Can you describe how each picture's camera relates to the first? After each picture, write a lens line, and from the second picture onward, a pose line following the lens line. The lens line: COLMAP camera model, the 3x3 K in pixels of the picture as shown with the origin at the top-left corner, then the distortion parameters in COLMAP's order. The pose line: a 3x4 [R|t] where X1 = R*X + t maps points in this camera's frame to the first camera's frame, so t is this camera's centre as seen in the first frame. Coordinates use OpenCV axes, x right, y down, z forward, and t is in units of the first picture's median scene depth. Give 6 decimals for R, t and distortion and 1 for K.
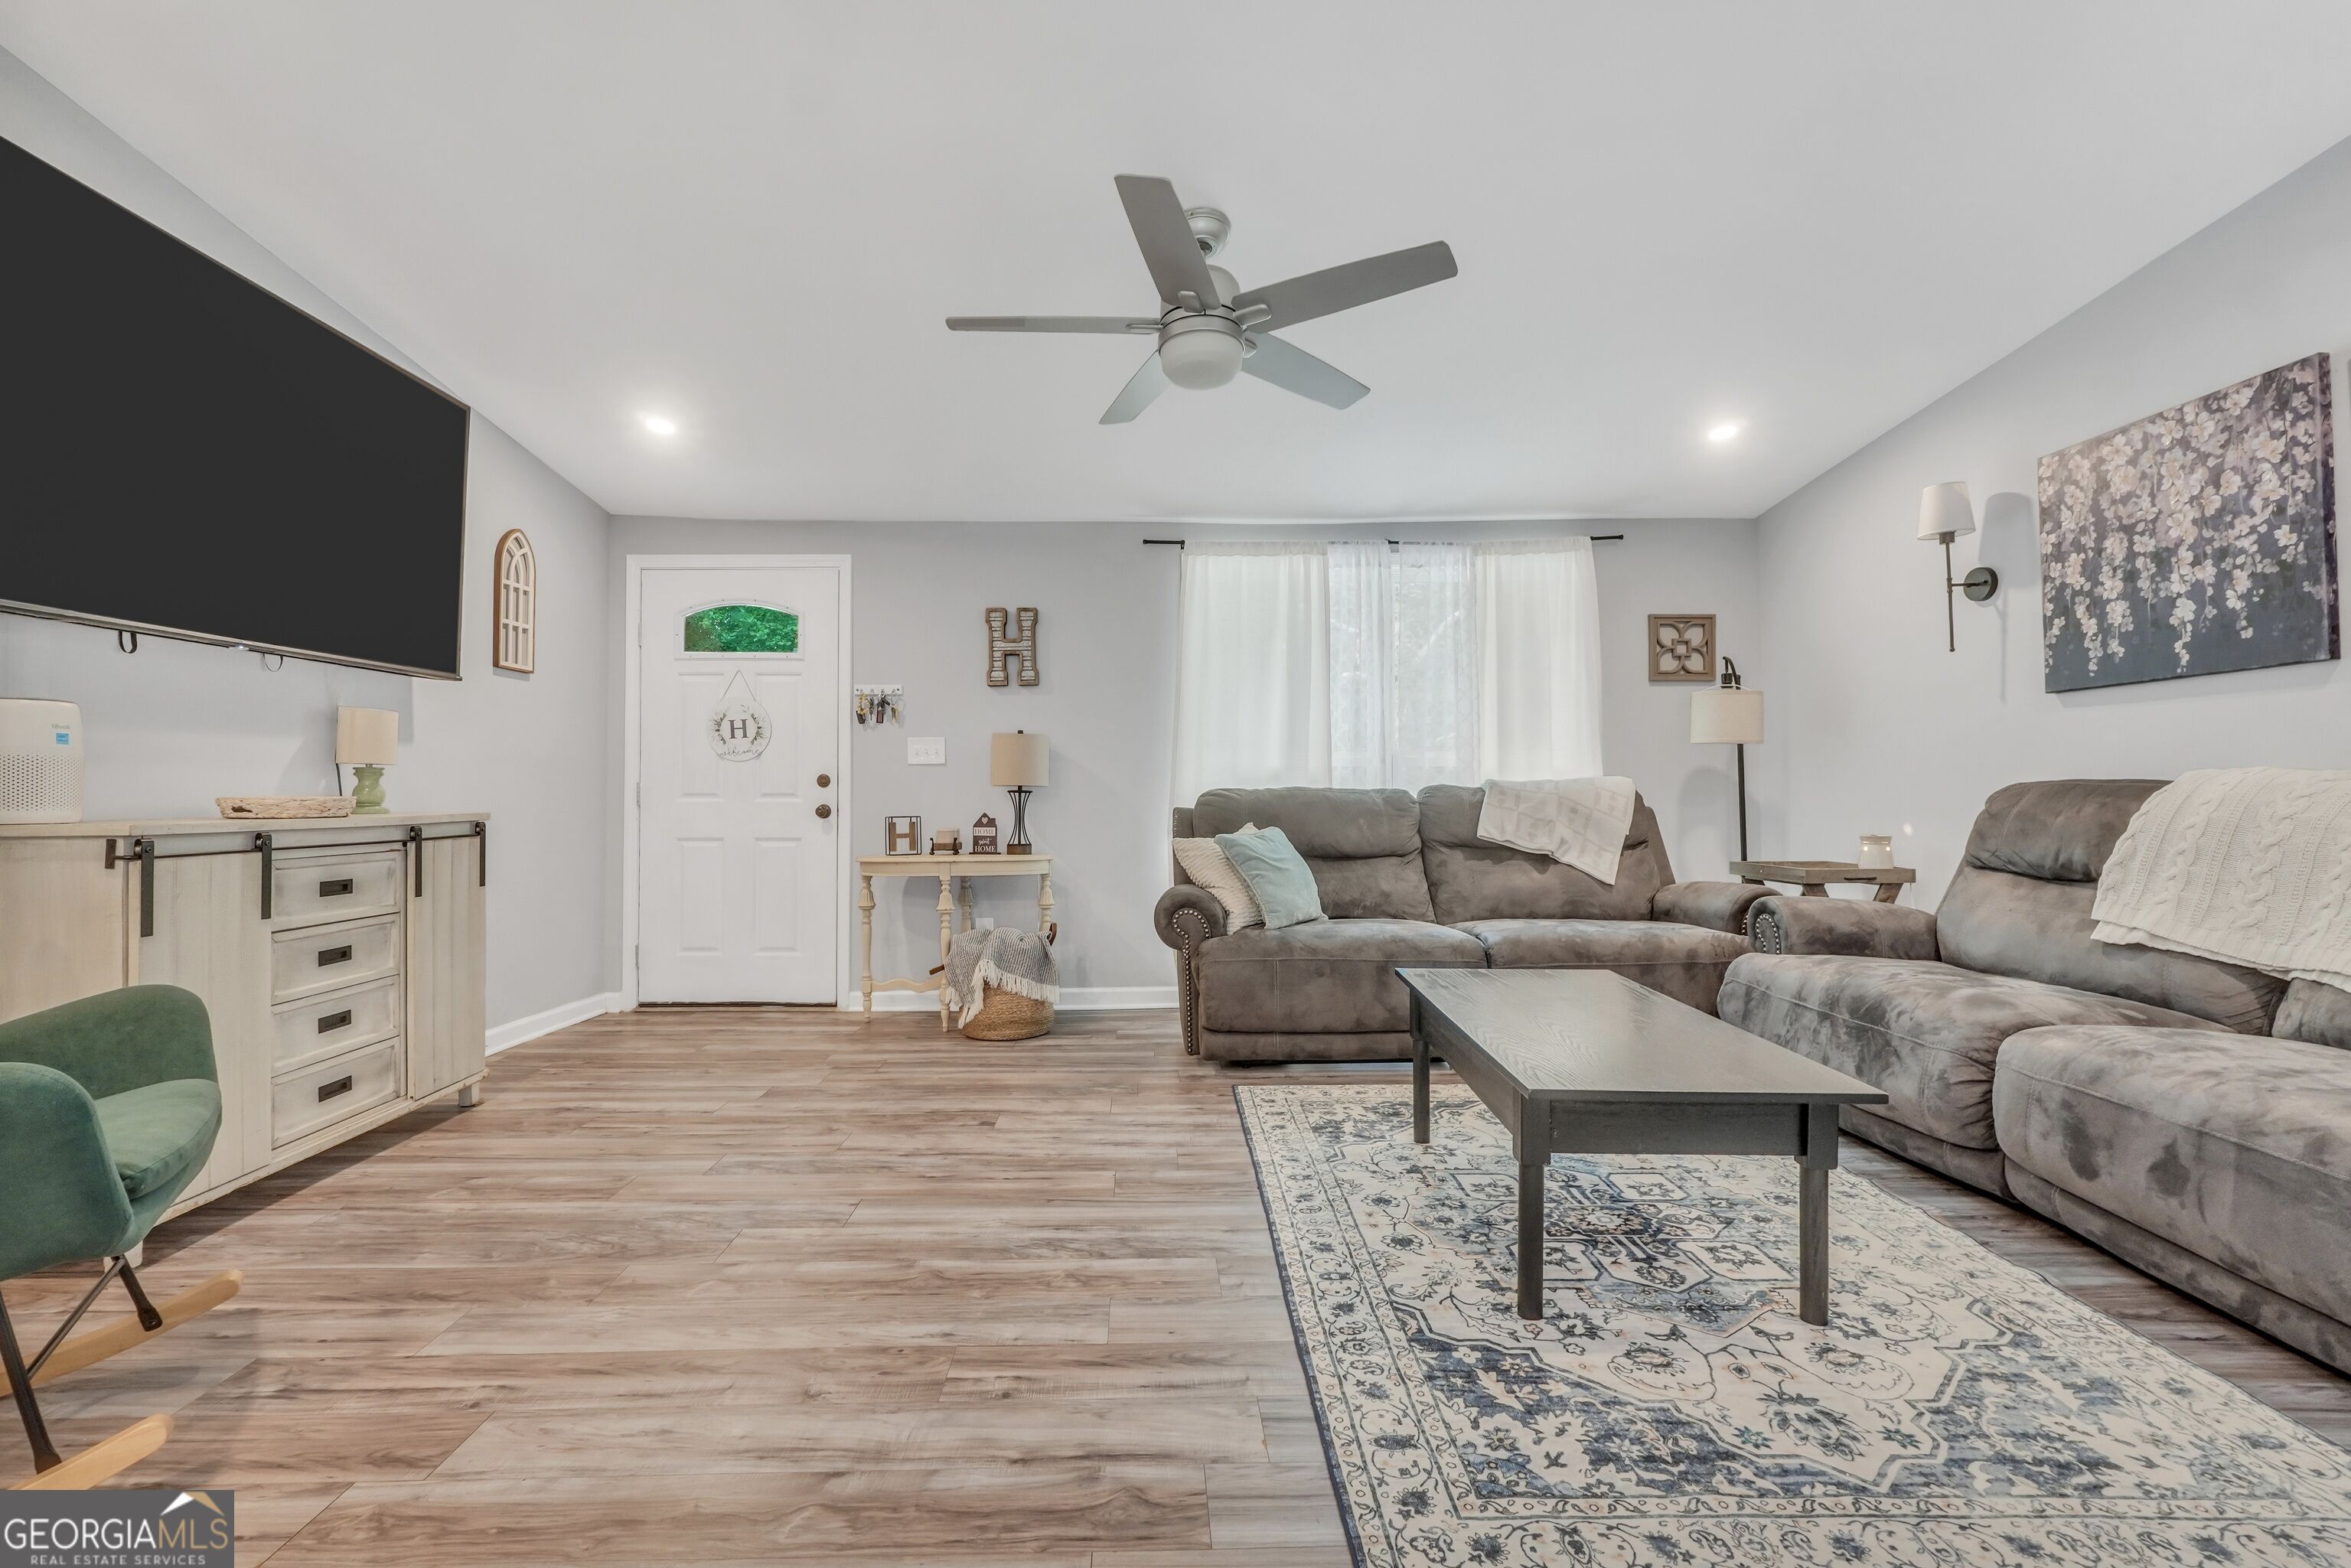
lens RADIAL K [[999.0, 0, 1163.1], [0, 999.0, 782.4], [0, 0, 1]] dist [-0.017747, 0.006548]
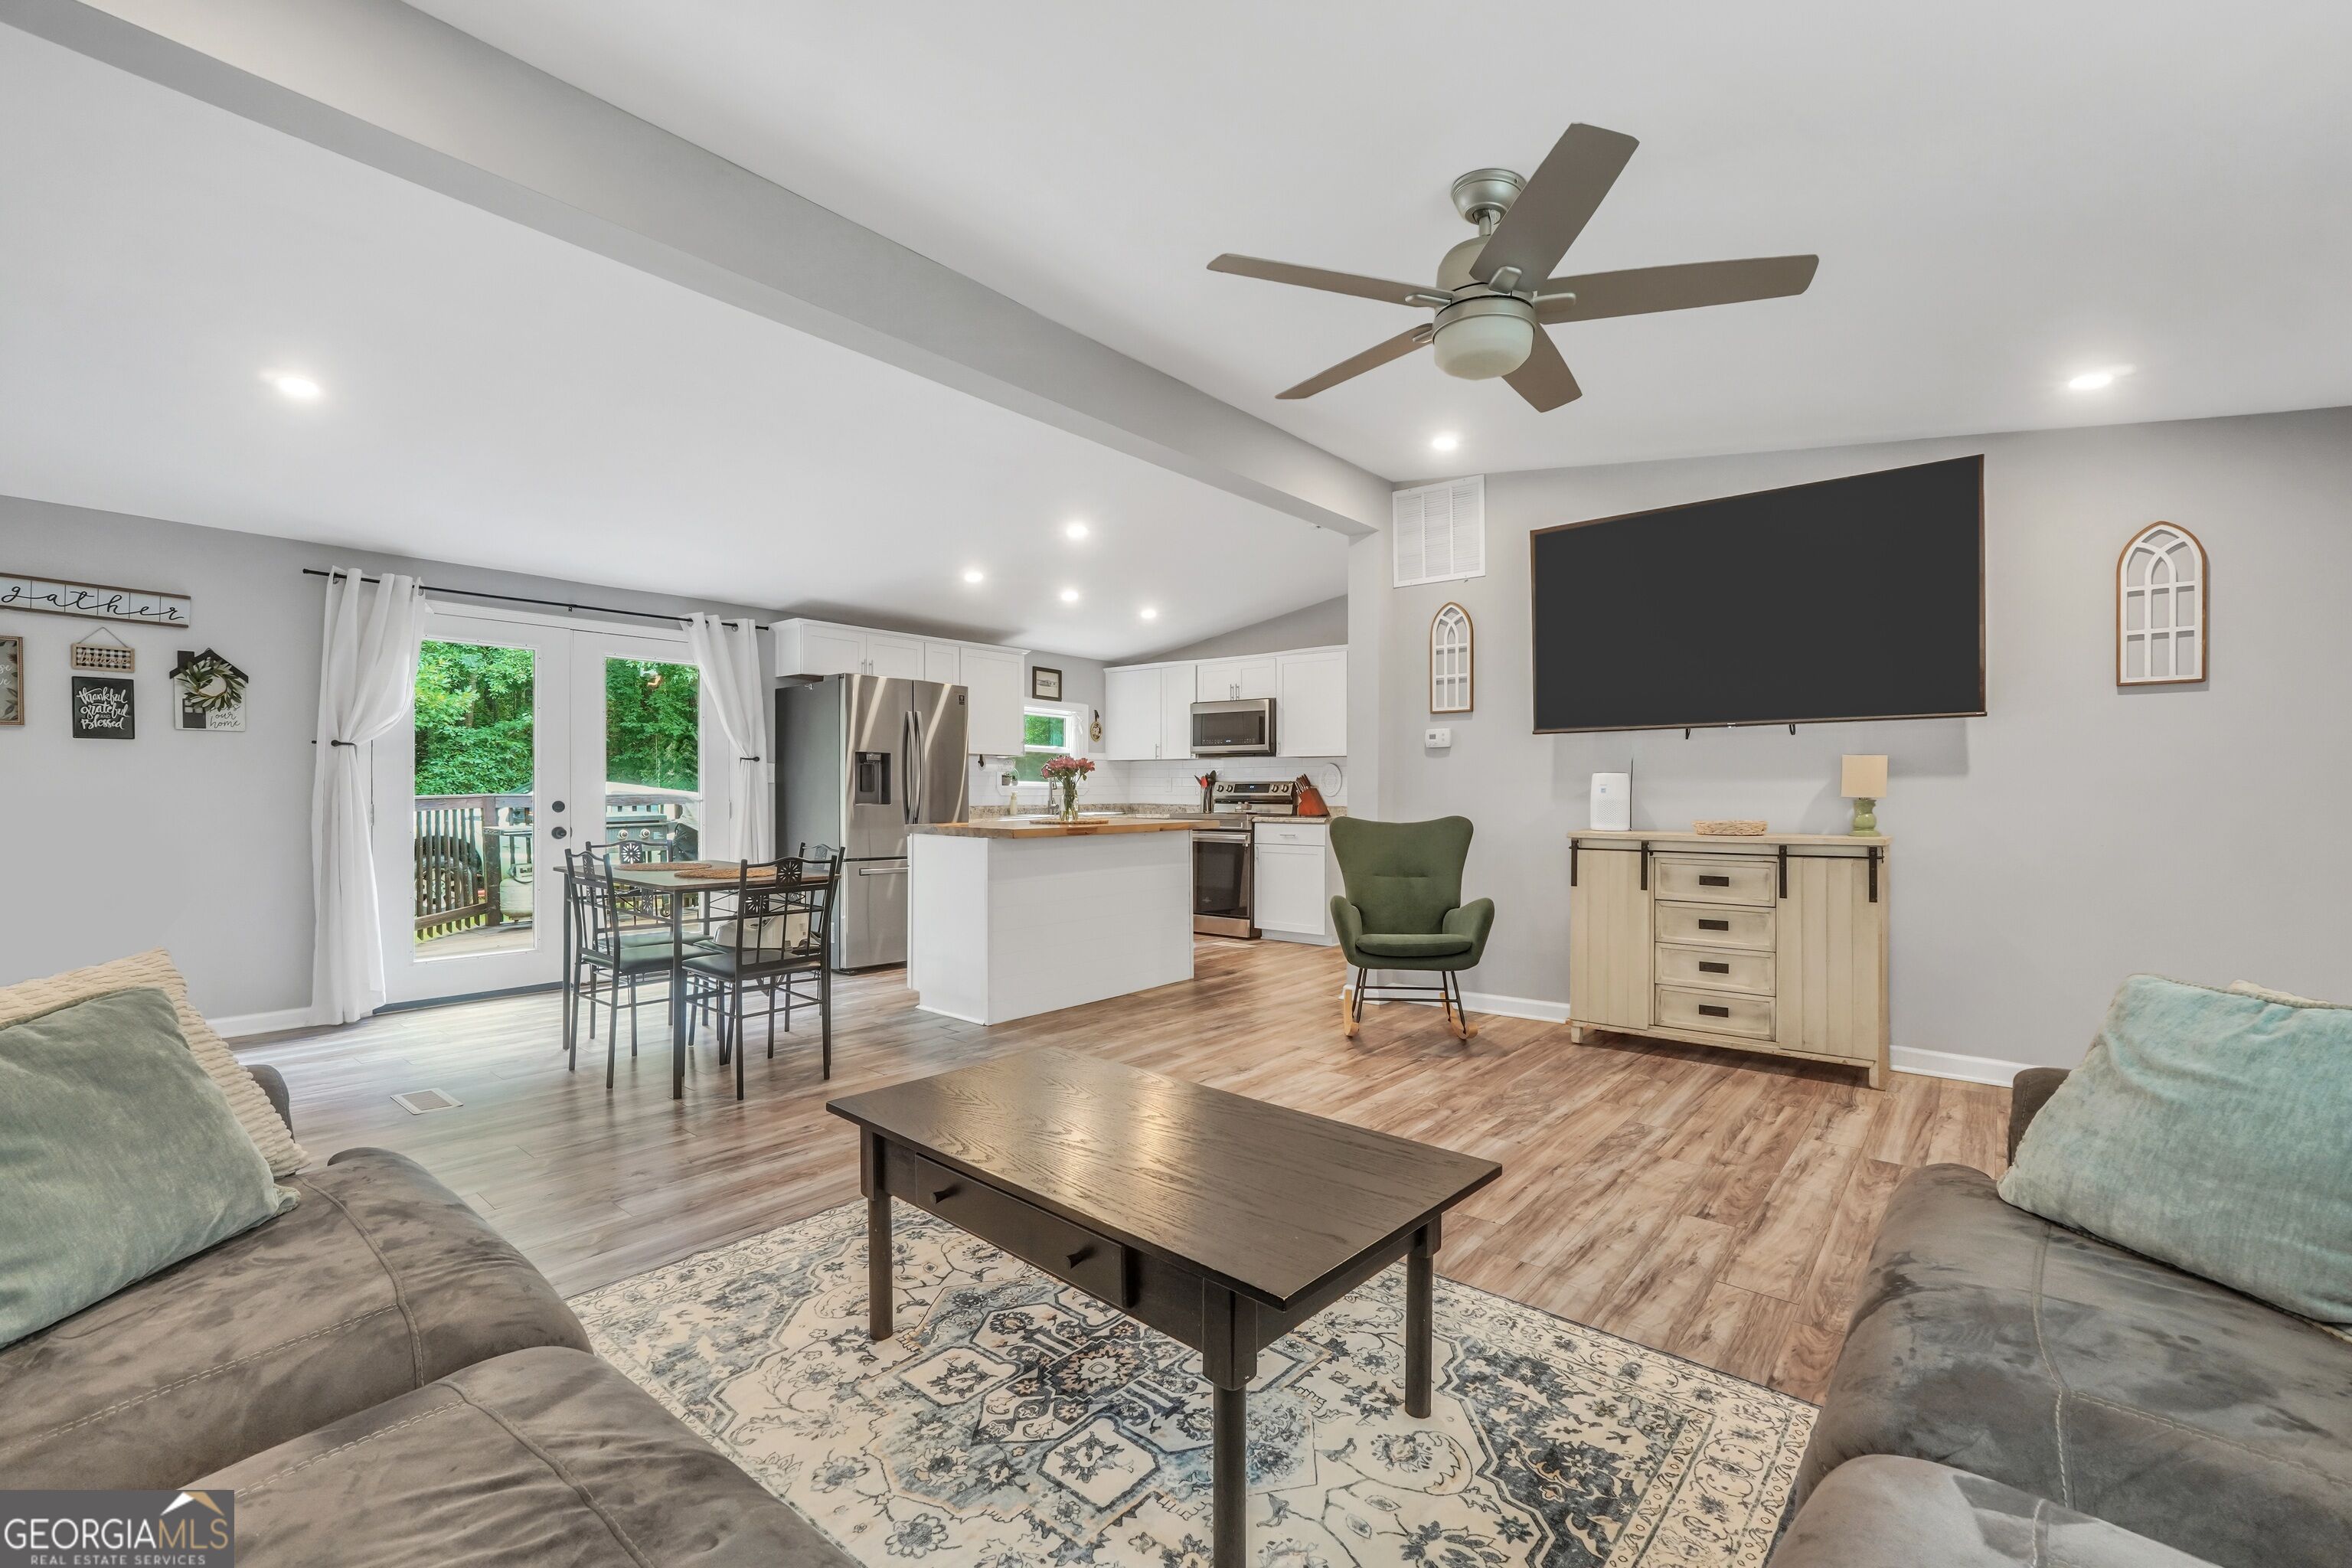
lens RADIAL K [[999.5, 0, 1165.3], [0, 999.5, 816.1], [0, 0, 1]] dist [-0.017747, 0.006548]
pose [[-0.665459, 0.022082, -0.746107, 0.793594], [0.010353, 0.999739, 0.020354, -0.031920], [0.746362, 0.005821, -0.665514, 1.239885]]
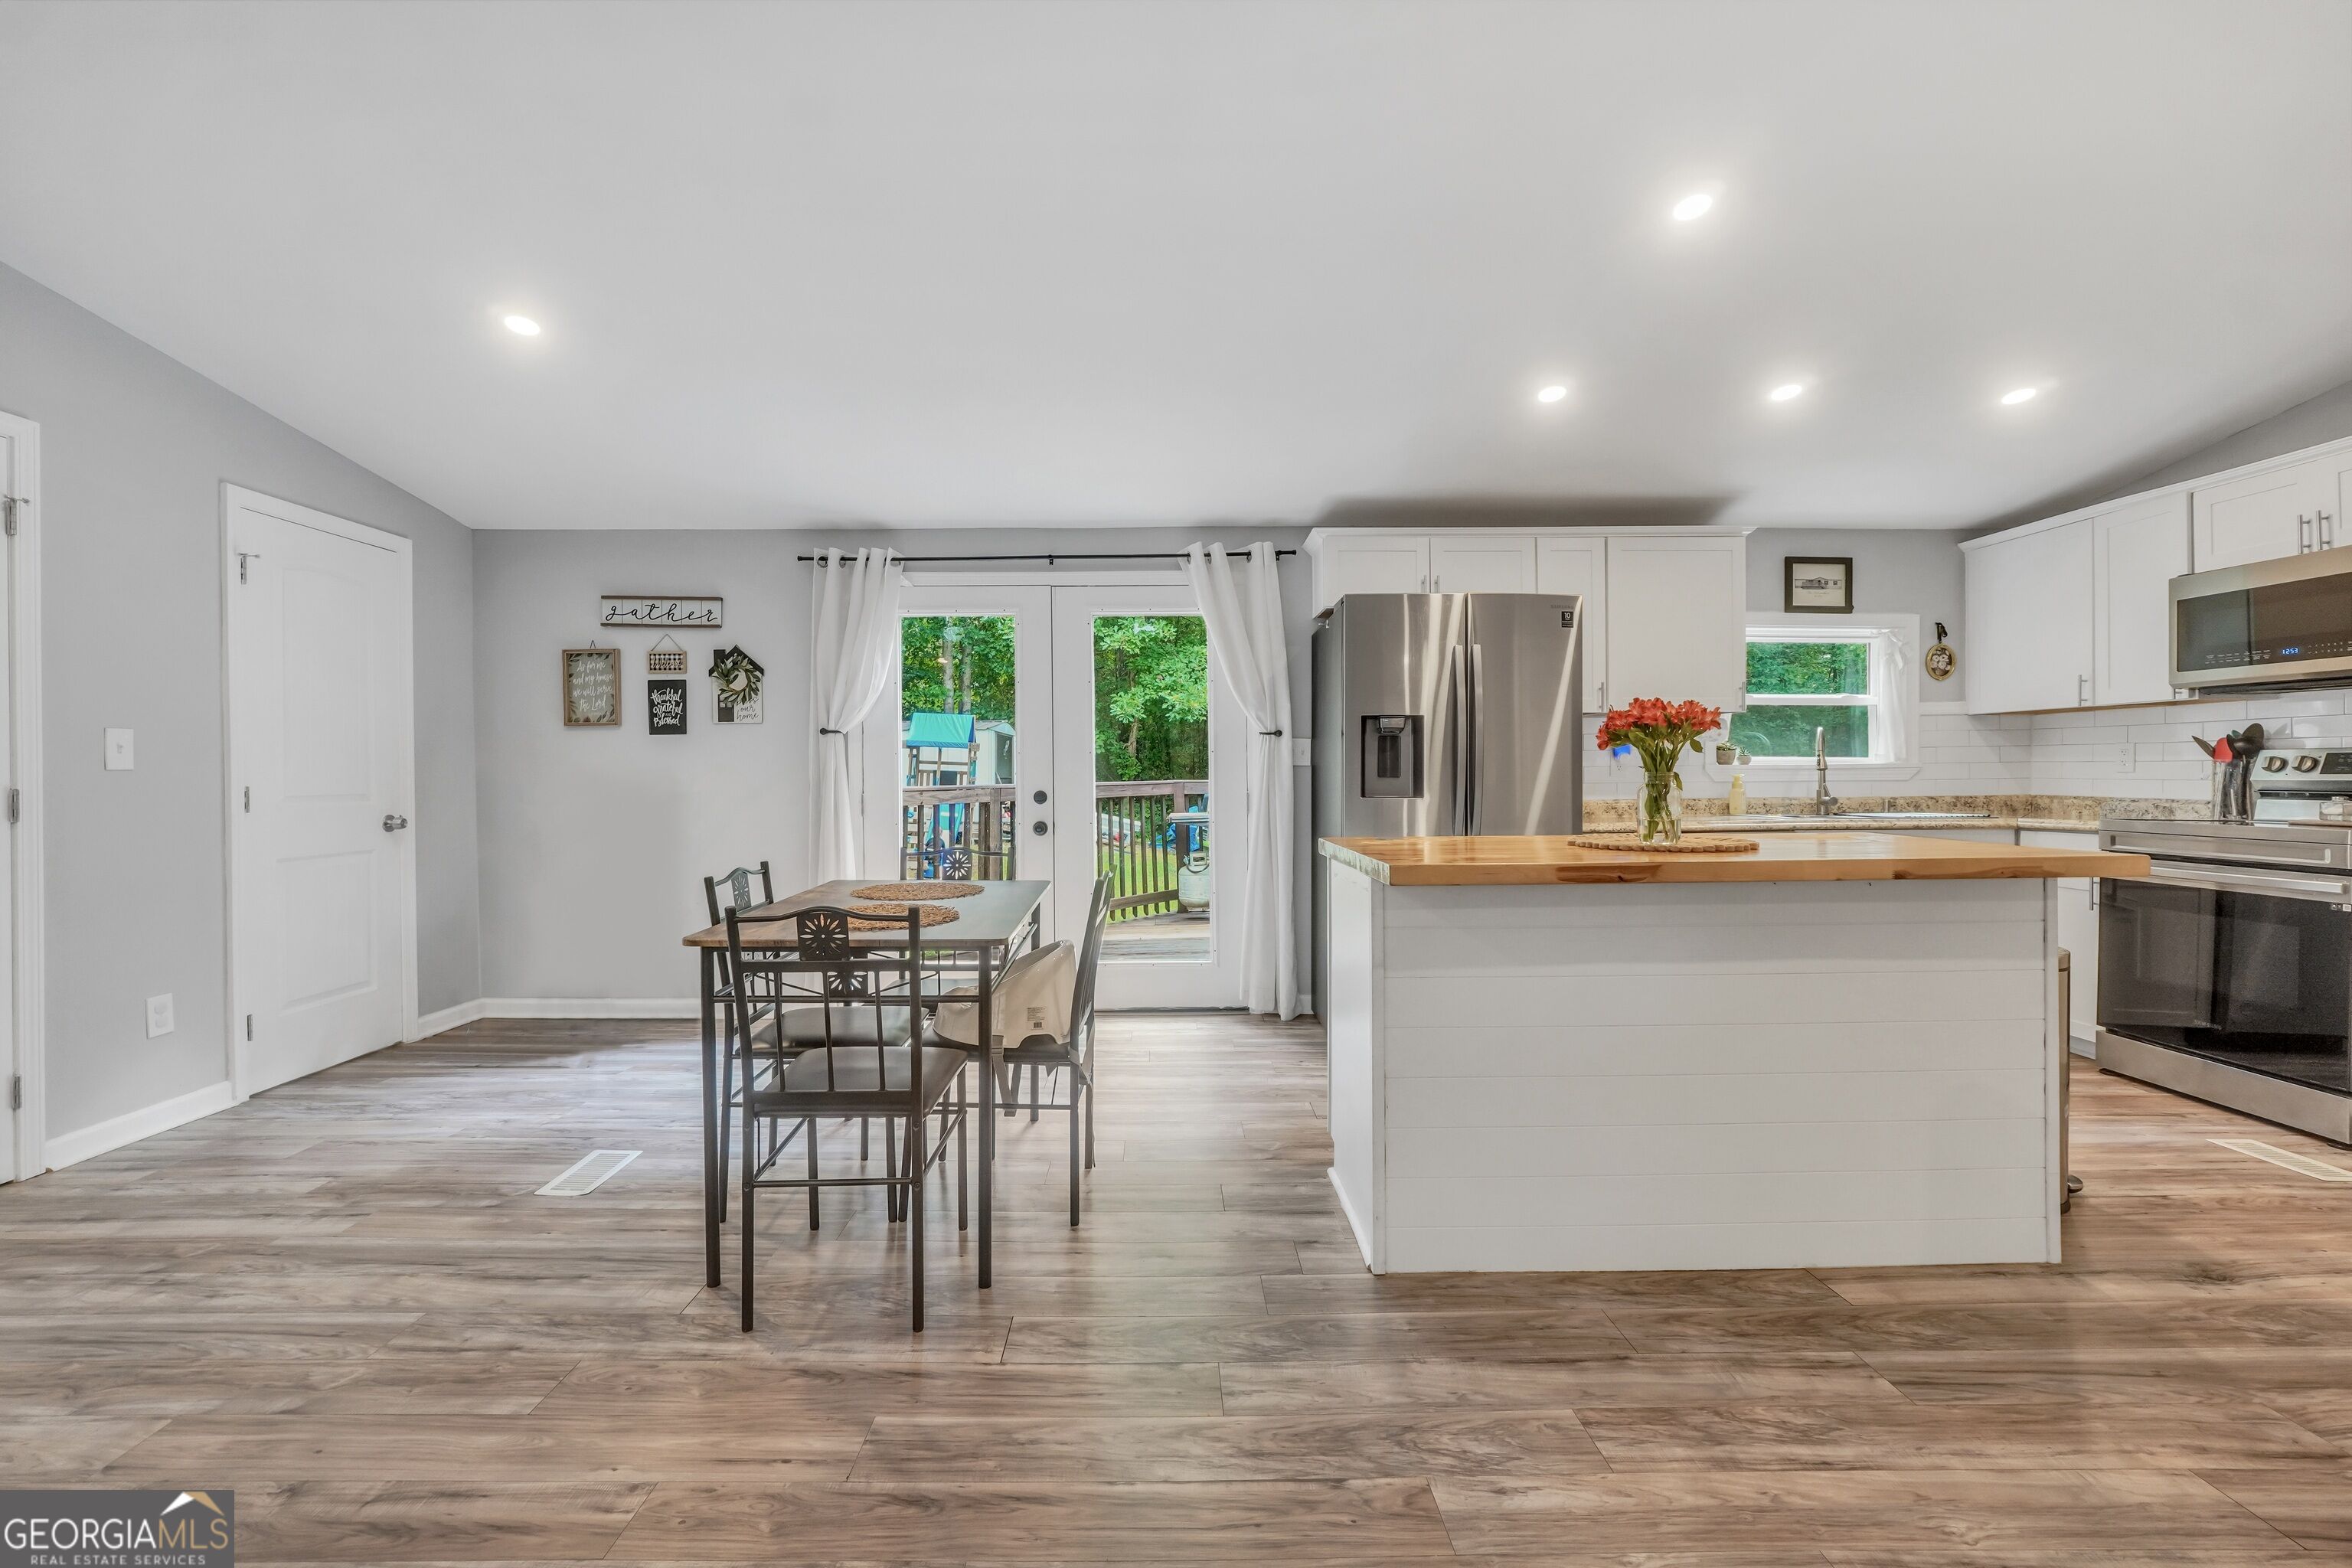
lens RADIAL K [[999.5, 0, 1167.0], [0, 999.5, 773.7], [0, 0, 1]] dist [-0.017747, 0.006548]
pose [[-0.999692, 0.010859, 0.022320, -0.086356], [0.010553, 0.999849, -0.013784, -0.037633], [-0.022466, -0.013545, -0.999656, 0.716384]]
